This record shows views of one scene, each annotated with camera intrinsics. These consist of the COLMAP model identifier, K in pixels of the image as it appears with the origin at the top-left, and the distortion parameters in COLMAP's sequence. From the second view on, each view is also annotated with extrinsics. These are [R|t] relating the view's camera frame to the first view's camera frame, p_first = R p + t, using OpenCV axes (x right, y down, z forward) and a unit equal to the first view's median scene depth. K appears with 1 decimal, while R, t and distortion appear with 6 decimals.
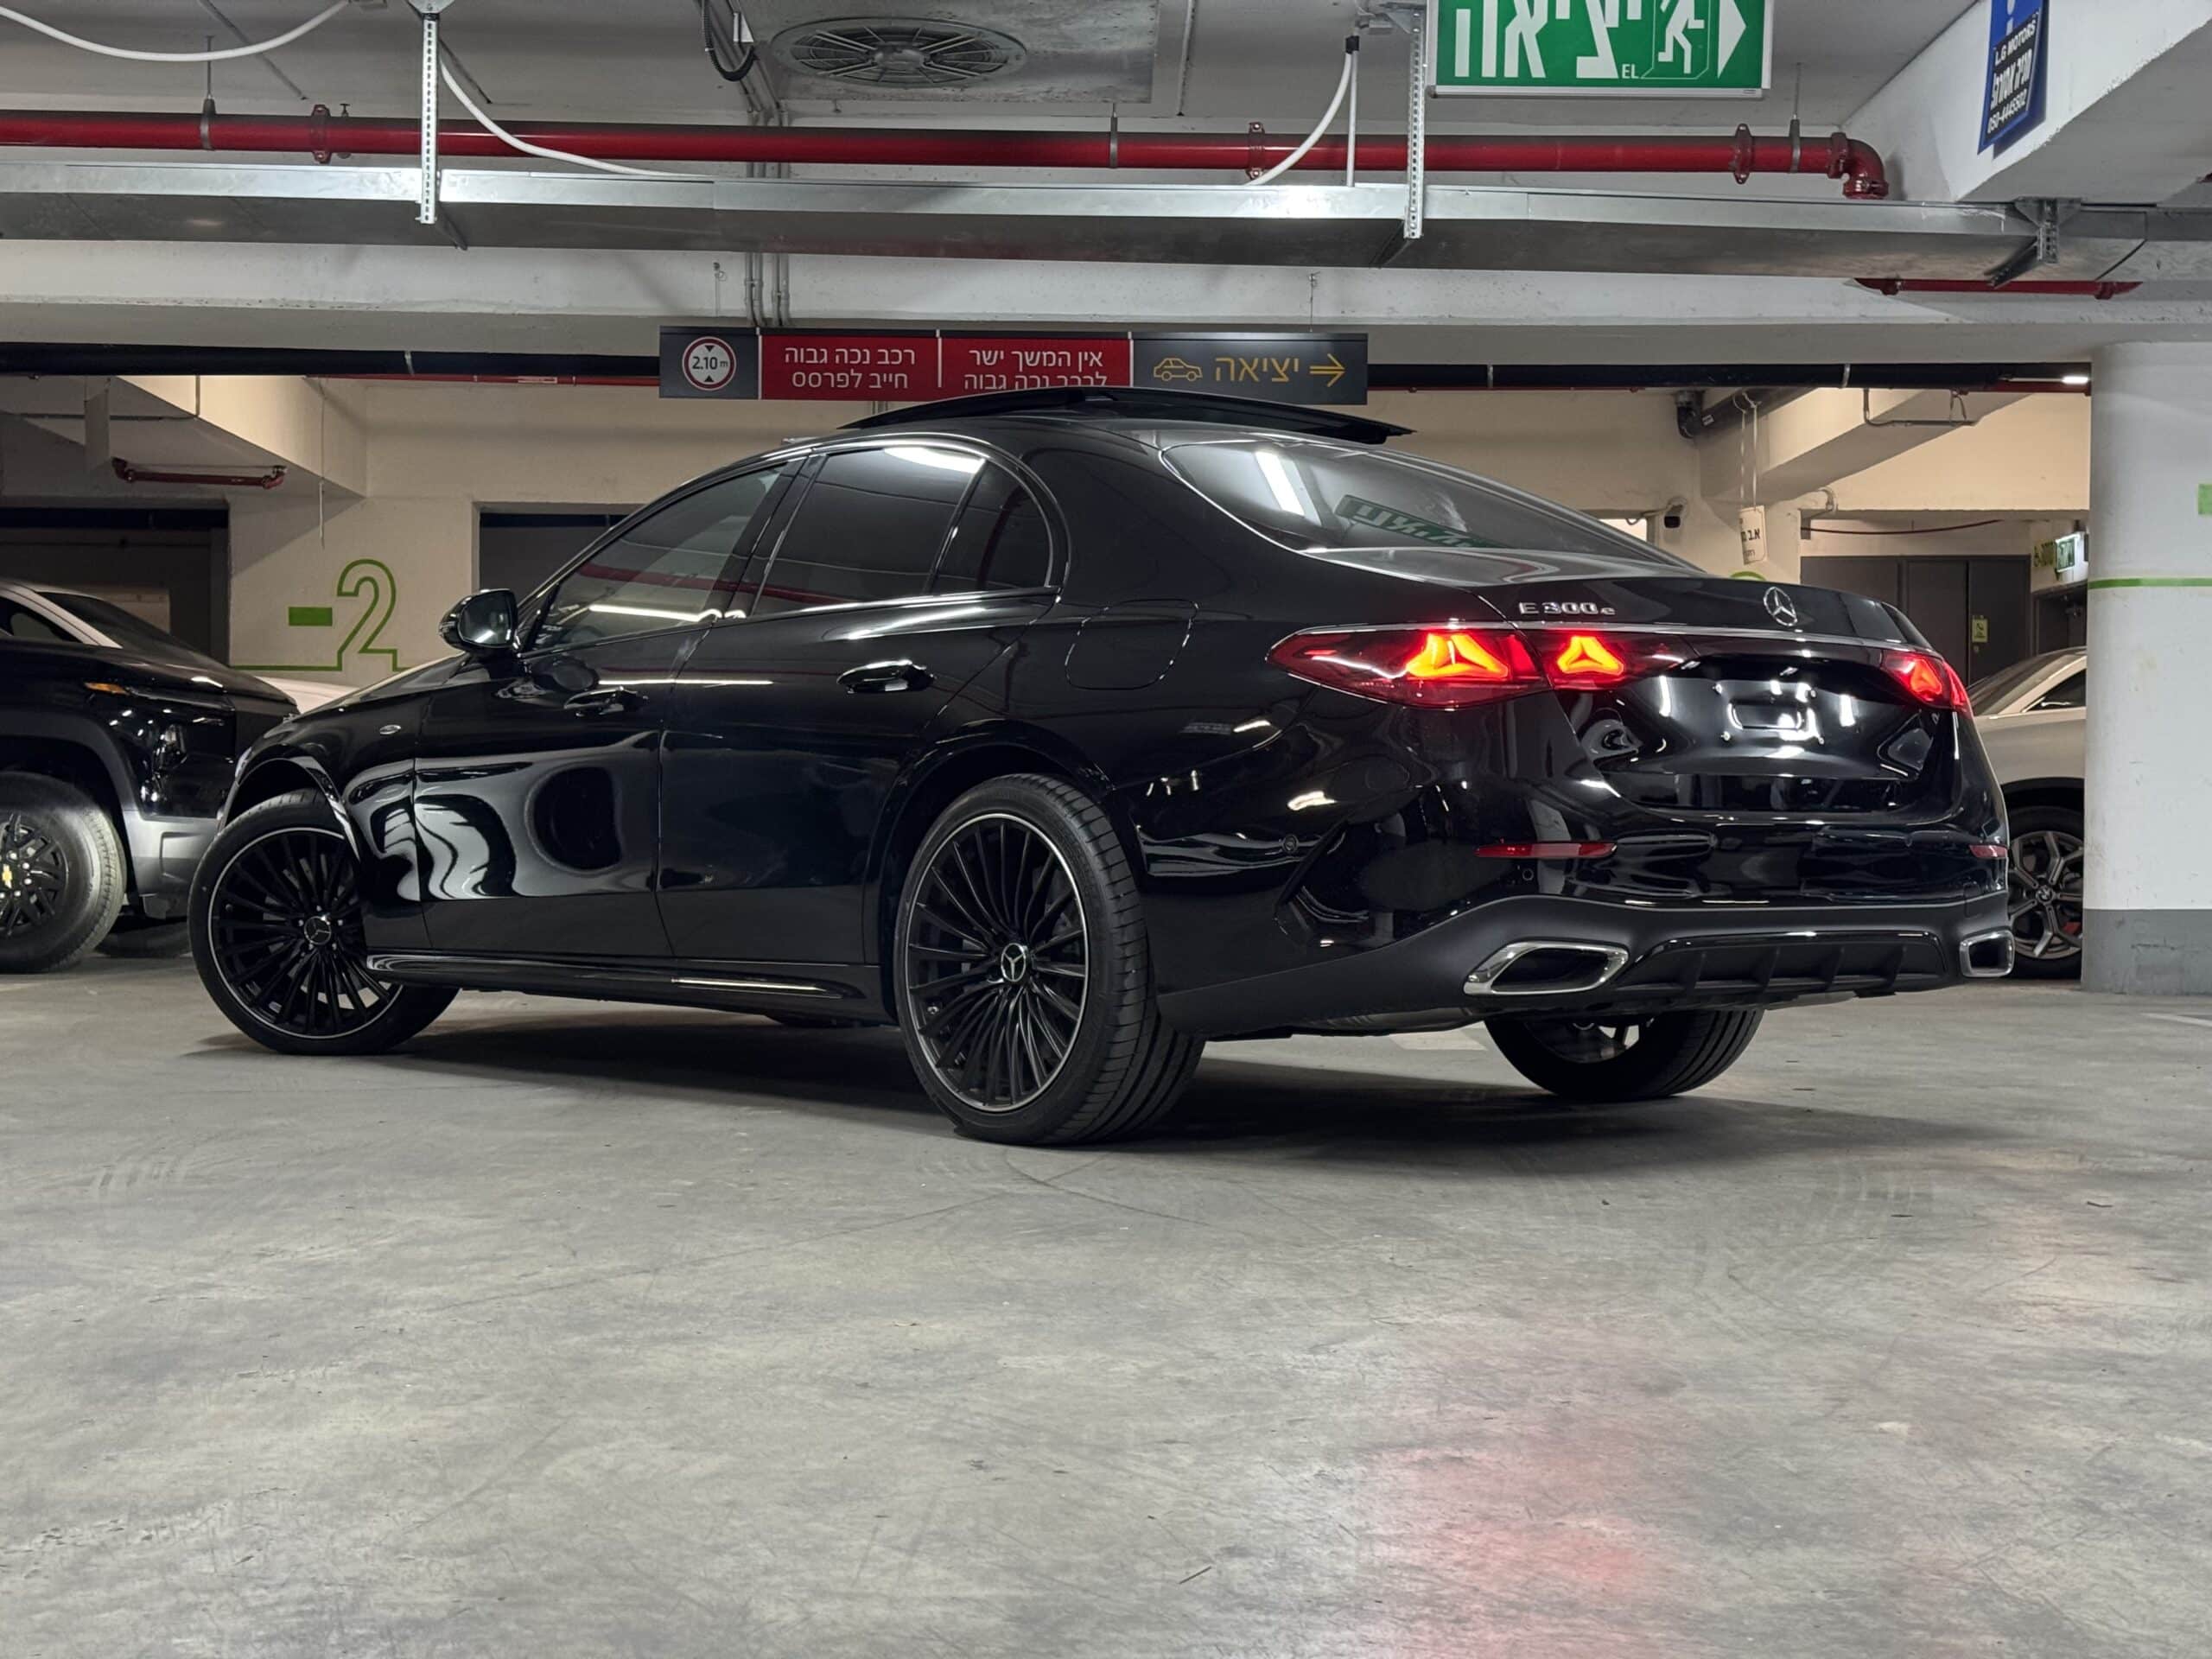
lens RADIAL K [[3091.1, 0, 1134.5], [0, 3091.1, 823.1], [0, 0, 1]] dist [0.147437, -0.146558]
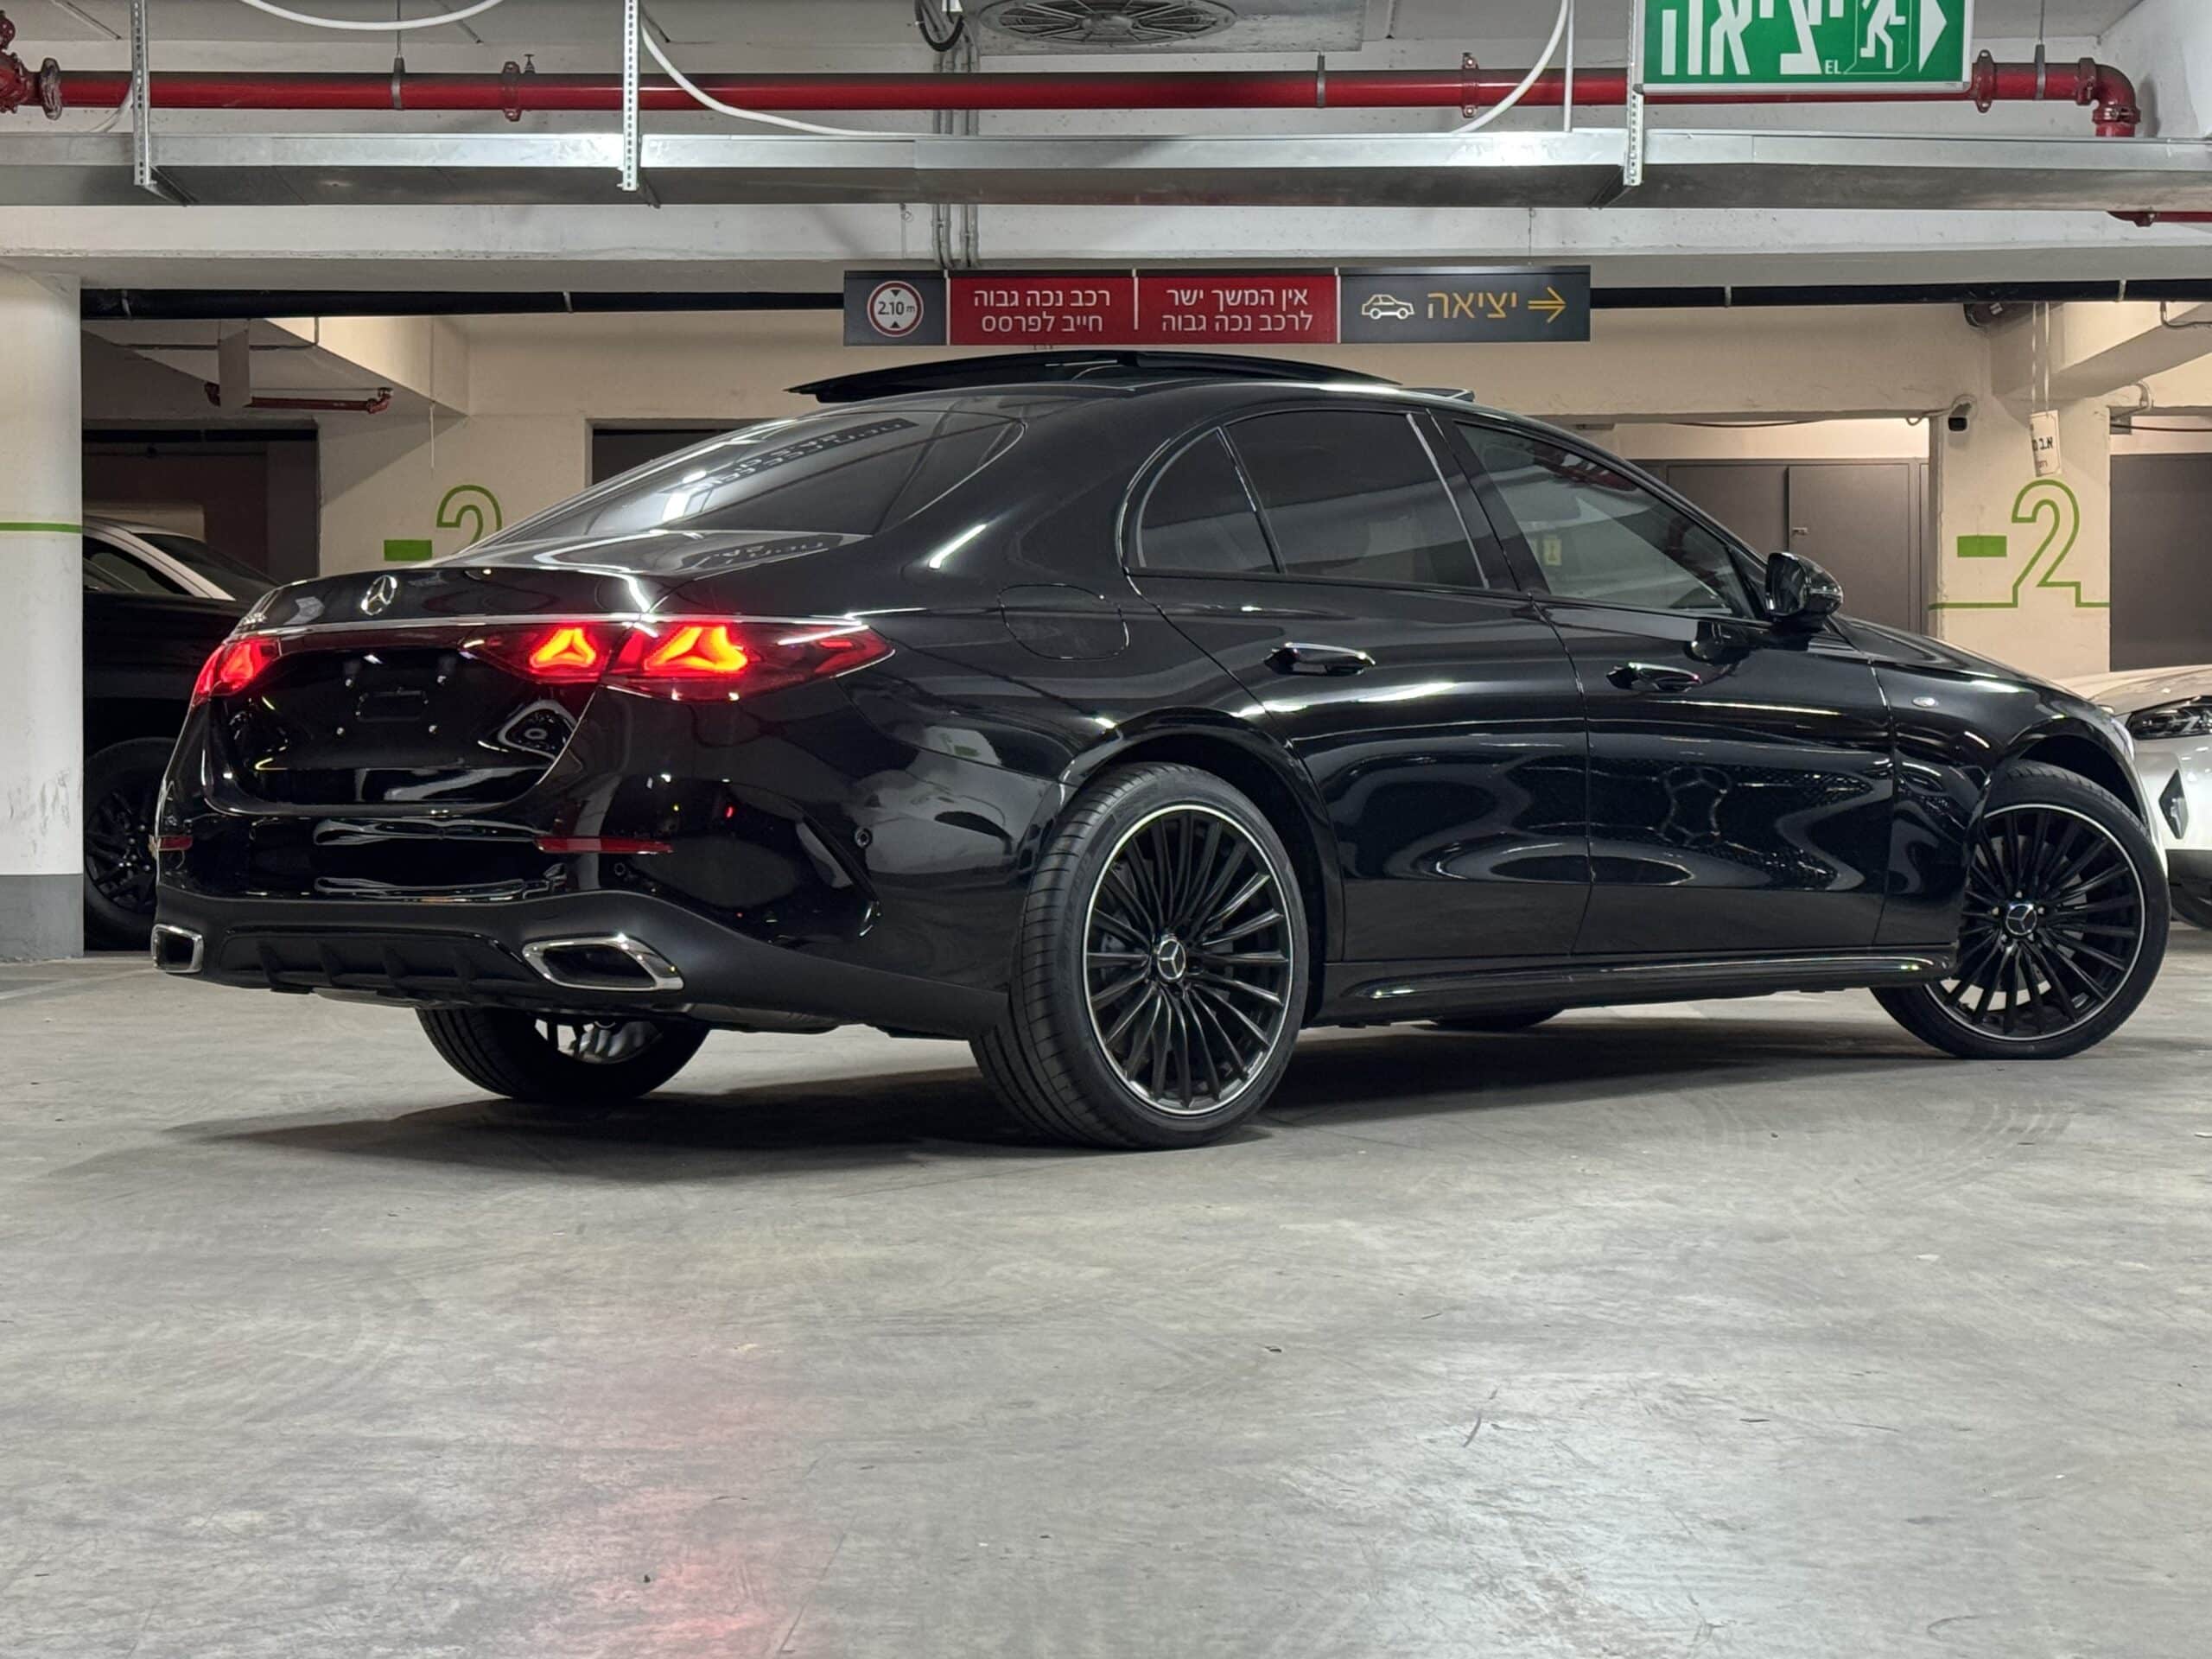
lens RADIAL K [[4382.3, 0, 1036.2], [0, 4382.3, 768.4], [0, 0, 1]] dist [0.130650, 0.021800]
pose [[0.998088, -0.006750, -0.061440, -0.015992], [0.007117, 0.999958, 0.005746, -0.019192], [0.061399, -0.006172, 0.998094, -0.473233]]
